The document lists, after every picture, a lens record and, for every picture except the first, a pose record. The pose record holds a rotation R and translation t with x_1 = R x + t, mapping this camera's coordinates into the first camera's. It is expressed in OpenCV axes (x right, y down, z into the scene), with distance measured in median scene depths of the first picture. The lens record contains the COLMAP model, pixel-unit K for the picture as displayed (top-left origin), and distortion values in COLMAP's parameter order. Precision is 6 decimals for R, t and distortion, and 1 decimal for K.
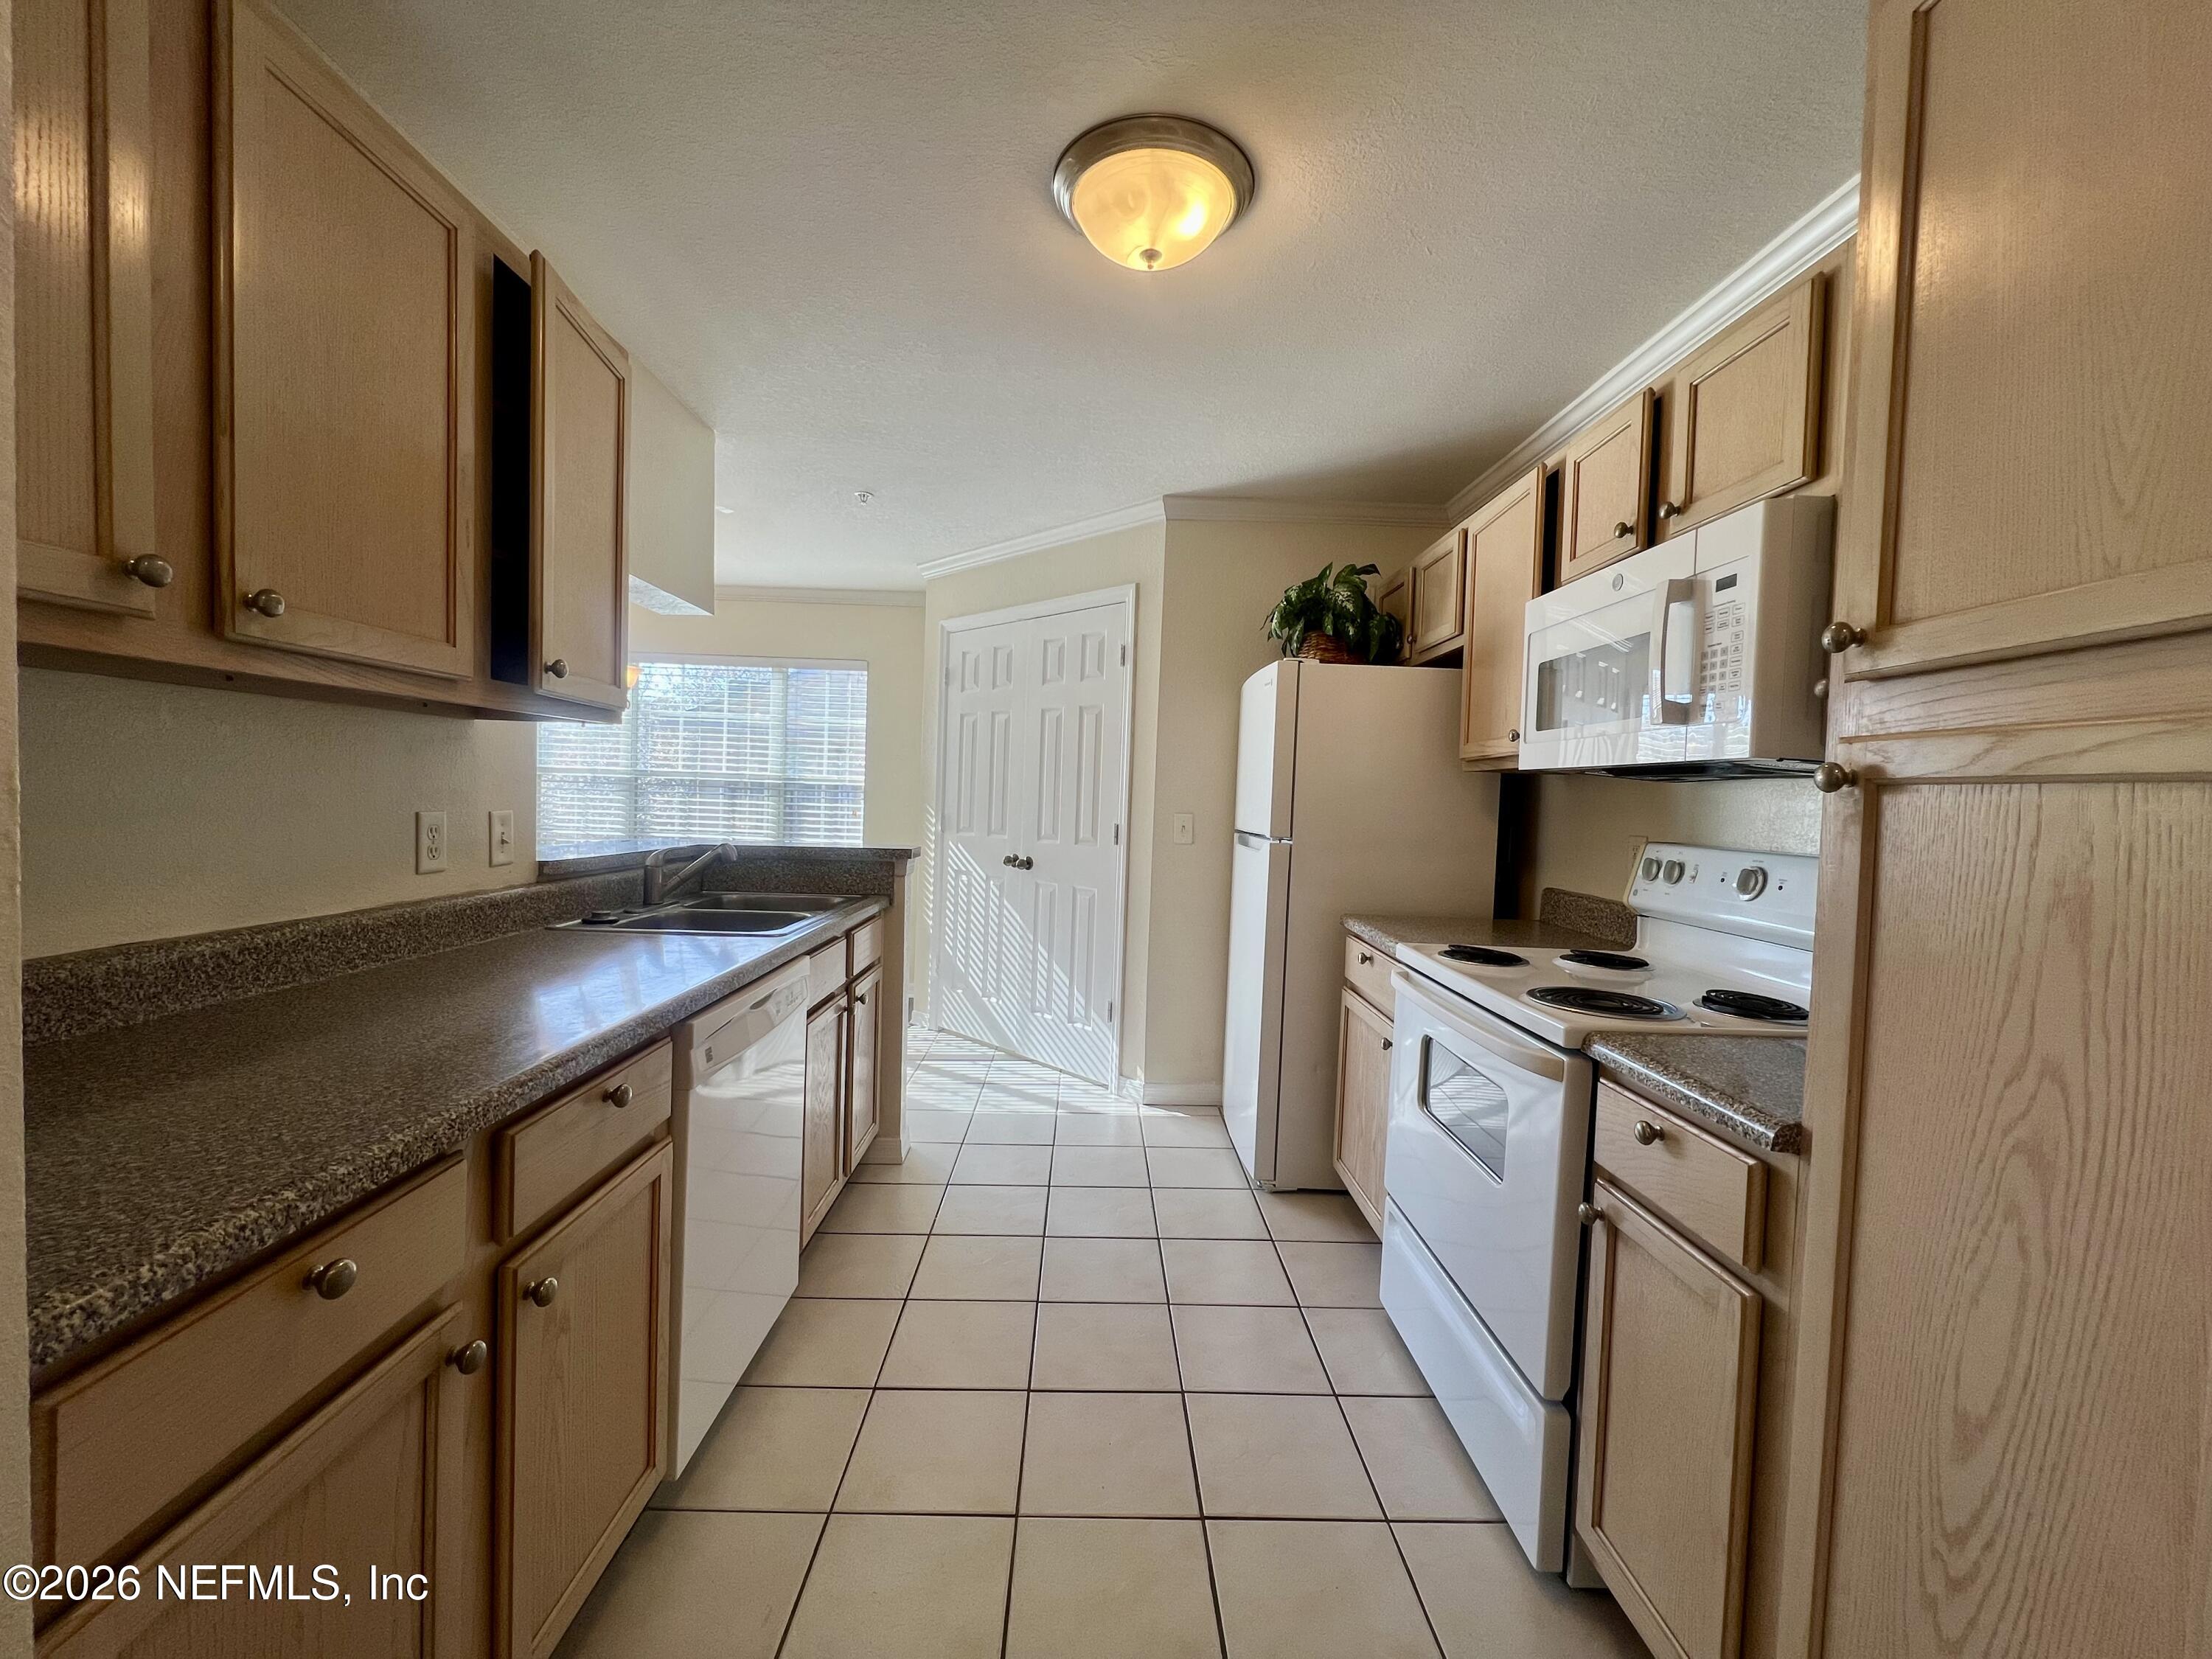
lens RADIAL K [[903.1, 0, 1085.9], [0, 903.1, 831.4], [0, 0, 1]] dist [-0.009281, 0.000693]
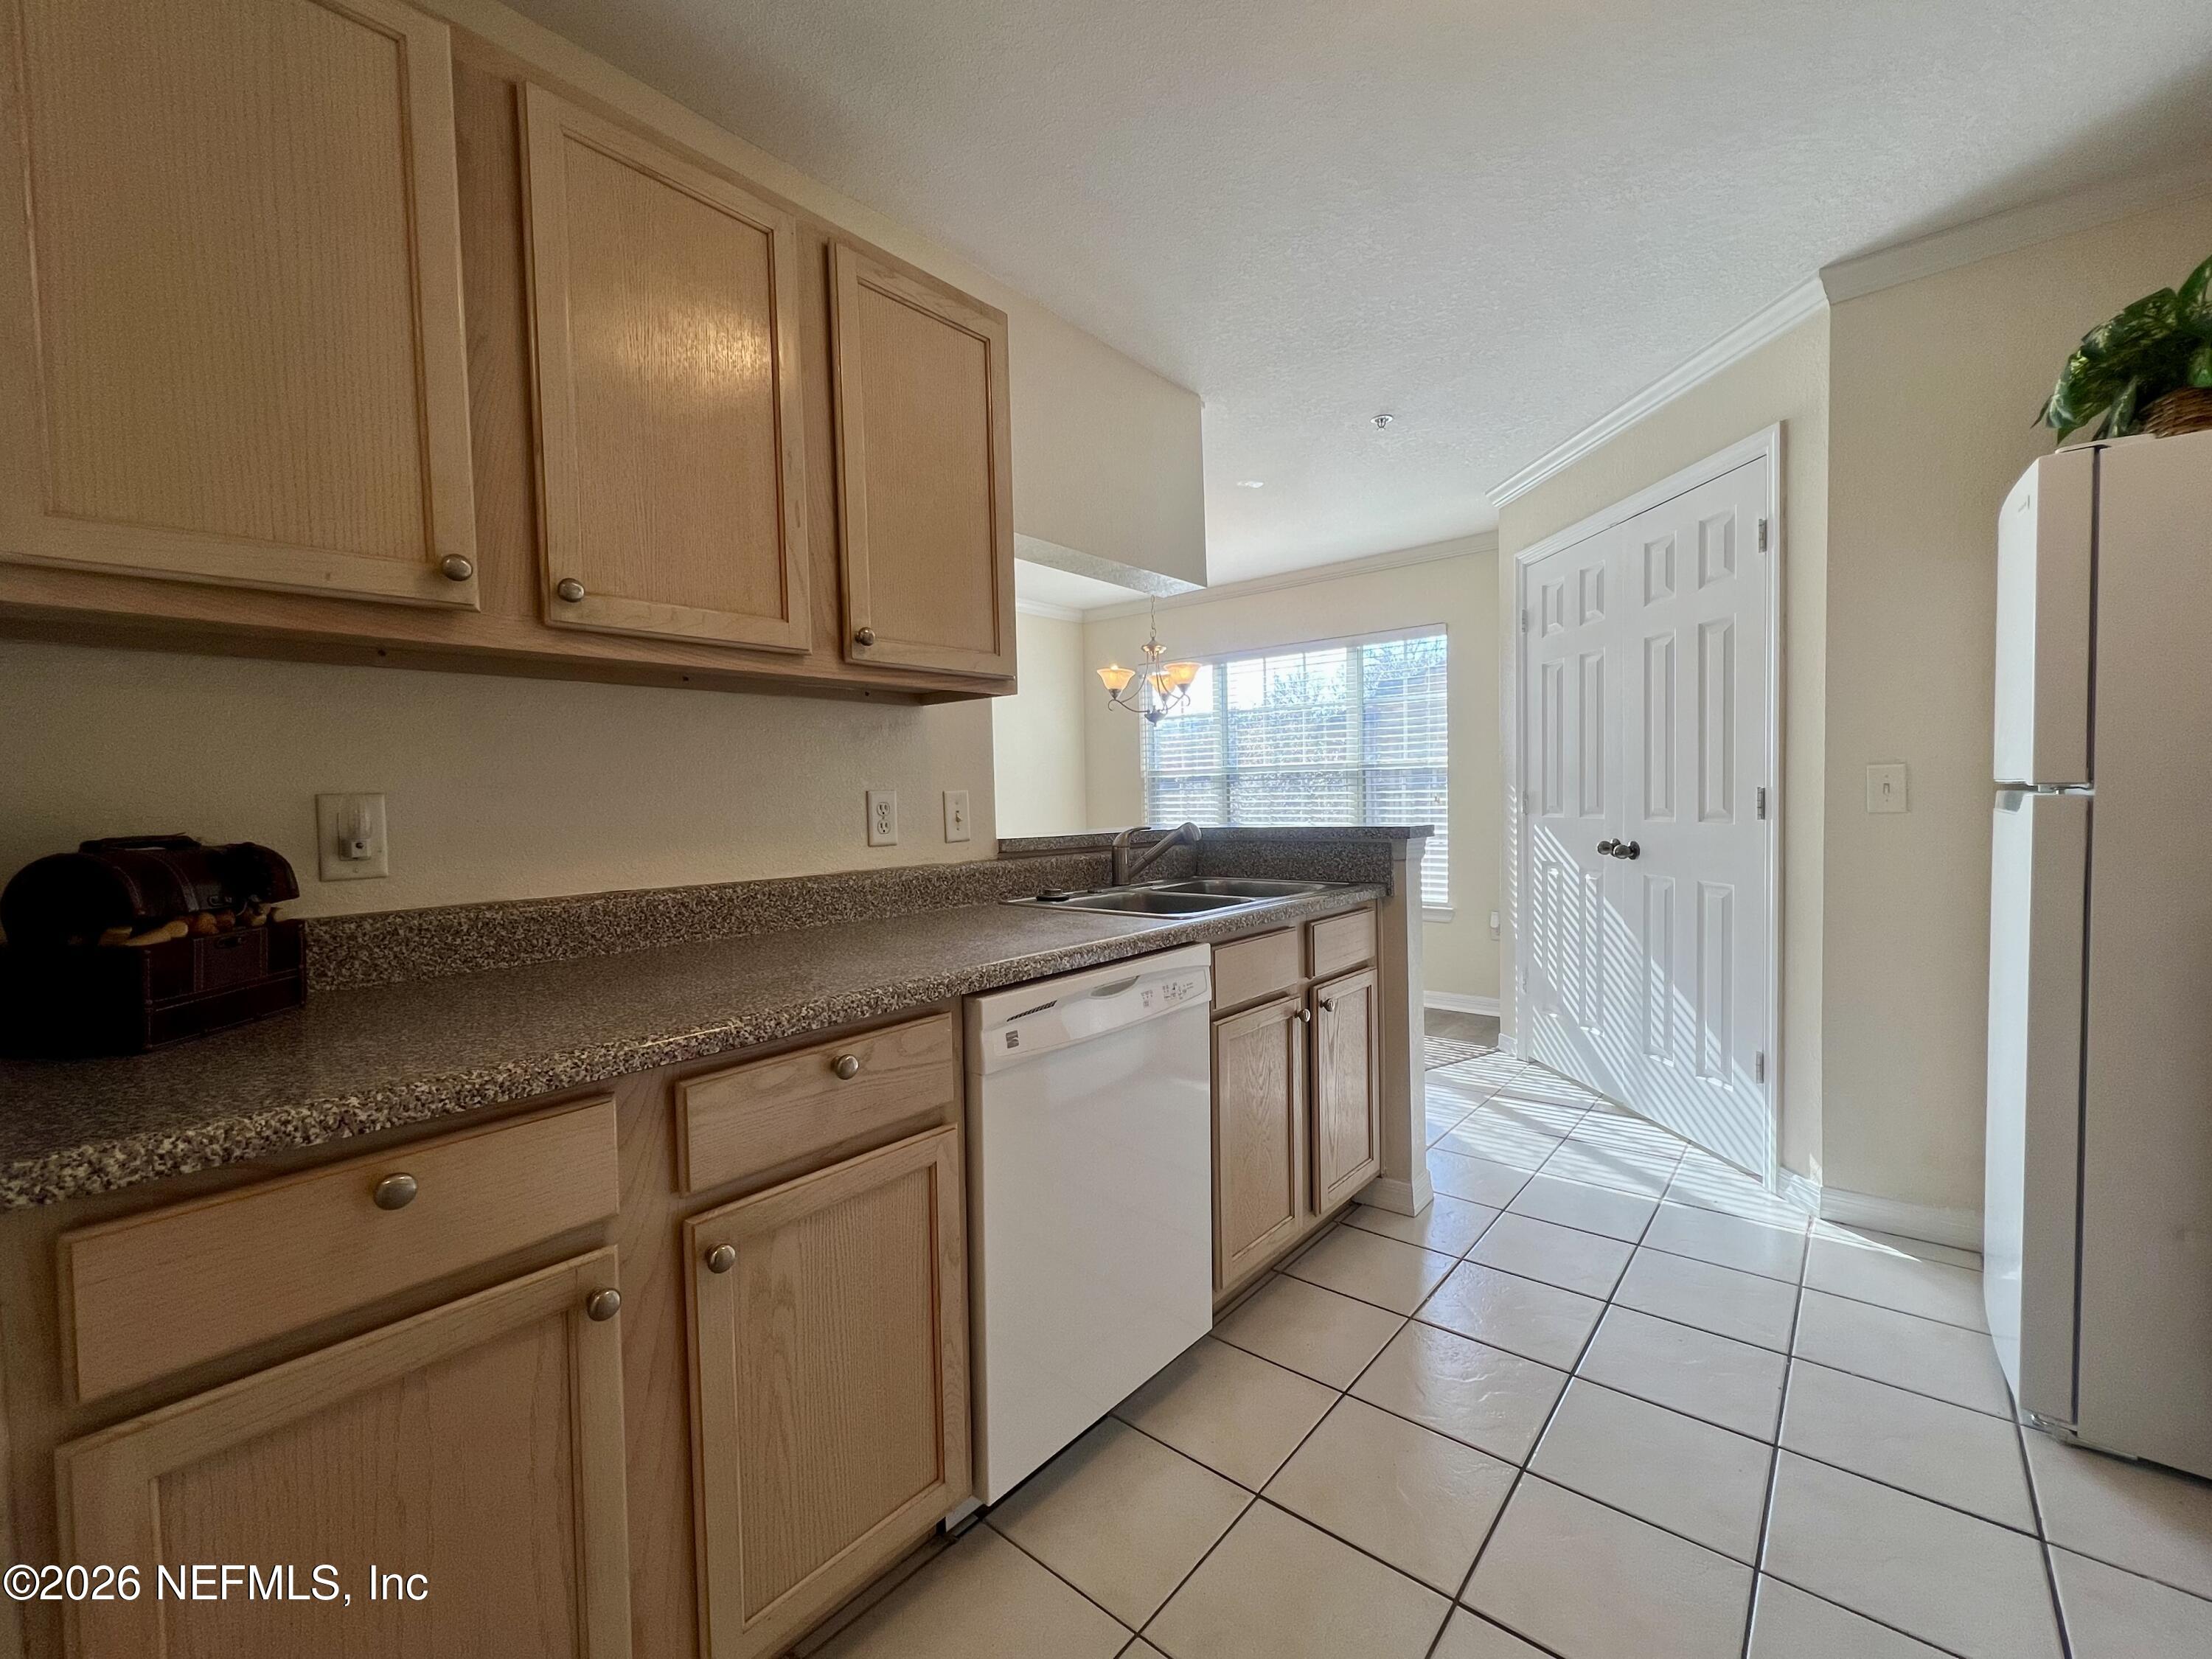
lens RADIAL K [[903.1, 0, 1117.4], [0, 903.1, 831.6], [0, 0, 1]] dist [-0.009281, 0.000693]
pose [[0.750598, -0.025448, -0.660269, 0.144558], [0.018145, 0.999675, -0.017901, 0.034822], [0.660510, 0.001456, 0.750816, 0.229865]]
